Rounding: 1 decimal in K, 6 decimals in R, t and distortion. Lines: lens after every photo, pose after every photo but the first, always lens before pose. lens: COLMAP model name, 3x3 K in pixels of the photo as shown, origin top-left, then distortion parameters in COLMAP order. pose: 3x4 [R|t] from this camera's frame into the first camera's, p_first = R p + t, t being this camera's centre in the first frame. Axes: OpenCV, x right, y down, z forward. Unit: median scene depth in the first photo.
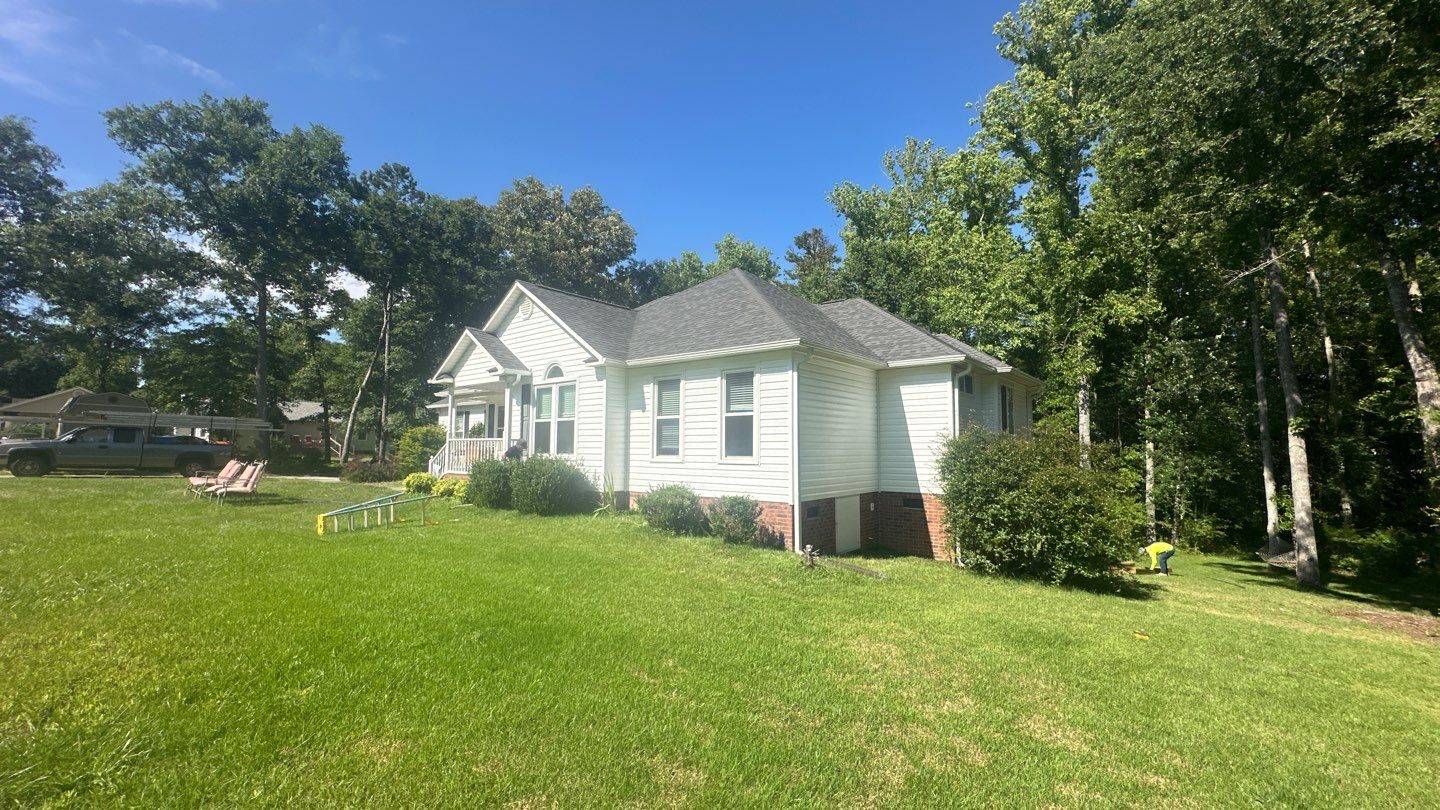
lens RADIAL K [[576.5, 0, 718.2], [0, 576.5, 406.5], [0, 0, 1]] dist [-0.001805, -0.000166]
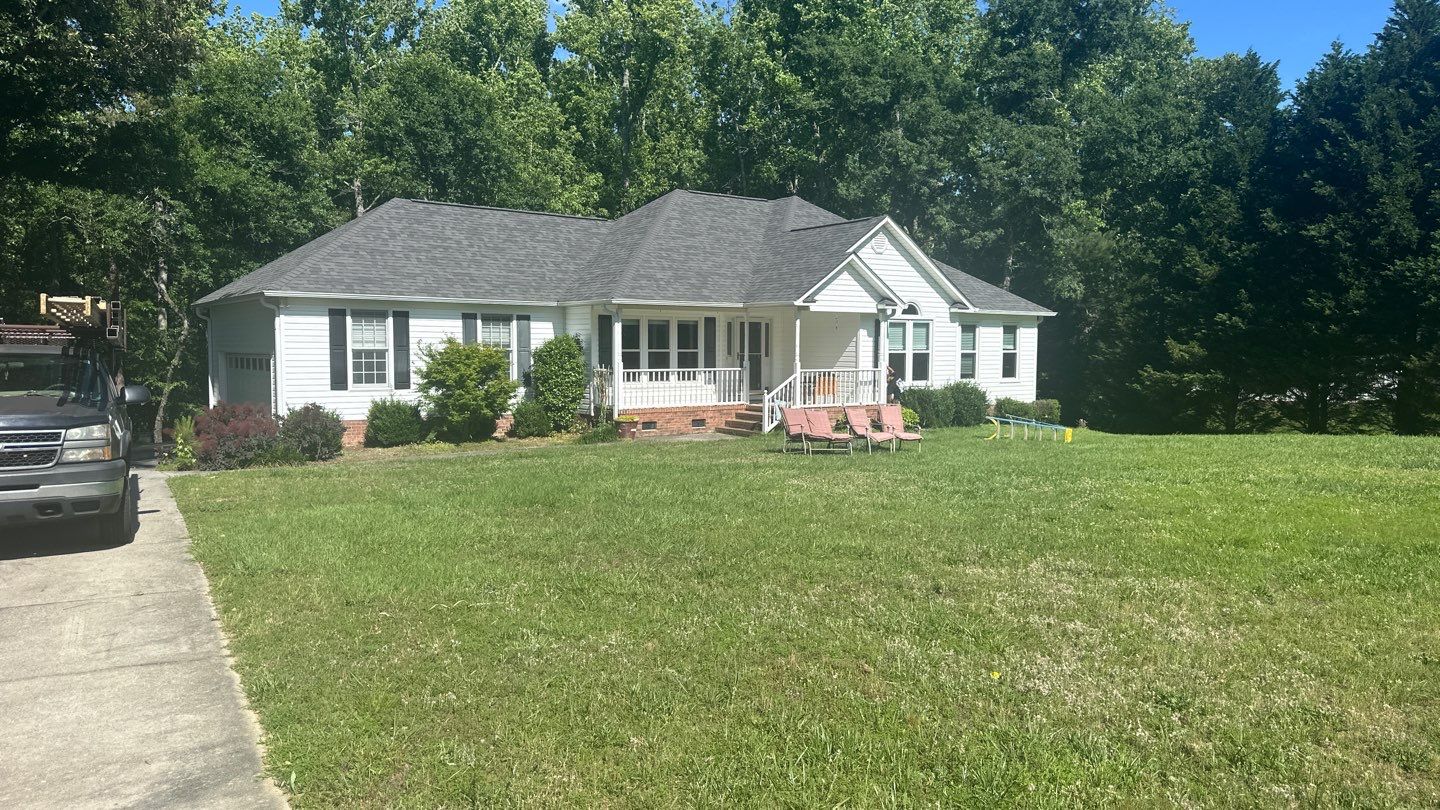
lens RADIAL K [[1021.4, 0, 719.3], [0, 1021.4, 403.8], [0, 0, 1]] dist [-0.003273, -0.002973]
pose [[0.250744, -0.043326, 0.967083, -2.349343], [-0.057486, 0.996569, 0.059552, 0.027882], [-0.966345, -0.070526, 0.247393, 0.852293]]
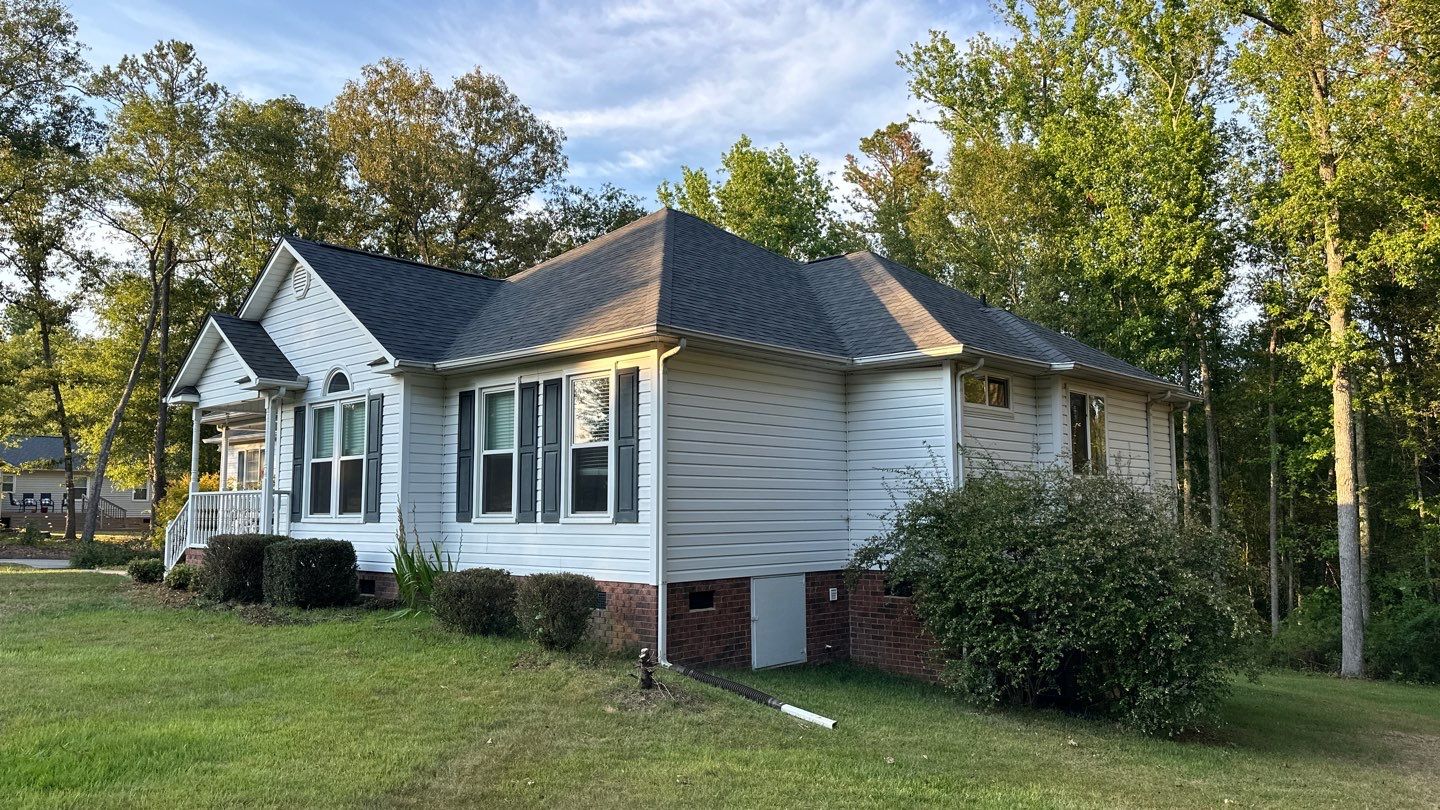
lens RADIAL K [[1021.4, 0, 721.5], [0, 1021.4, 405.6], [0, 0, 1]] dist [-0.003273, -0.002973]
pose [[0.998718, -0.015338, -0.048249, 0.185391], [0.013981, 0.999501, -0.028332, 0.002806], [0.048660, 0.027621, 0.998433, -0.084908]]
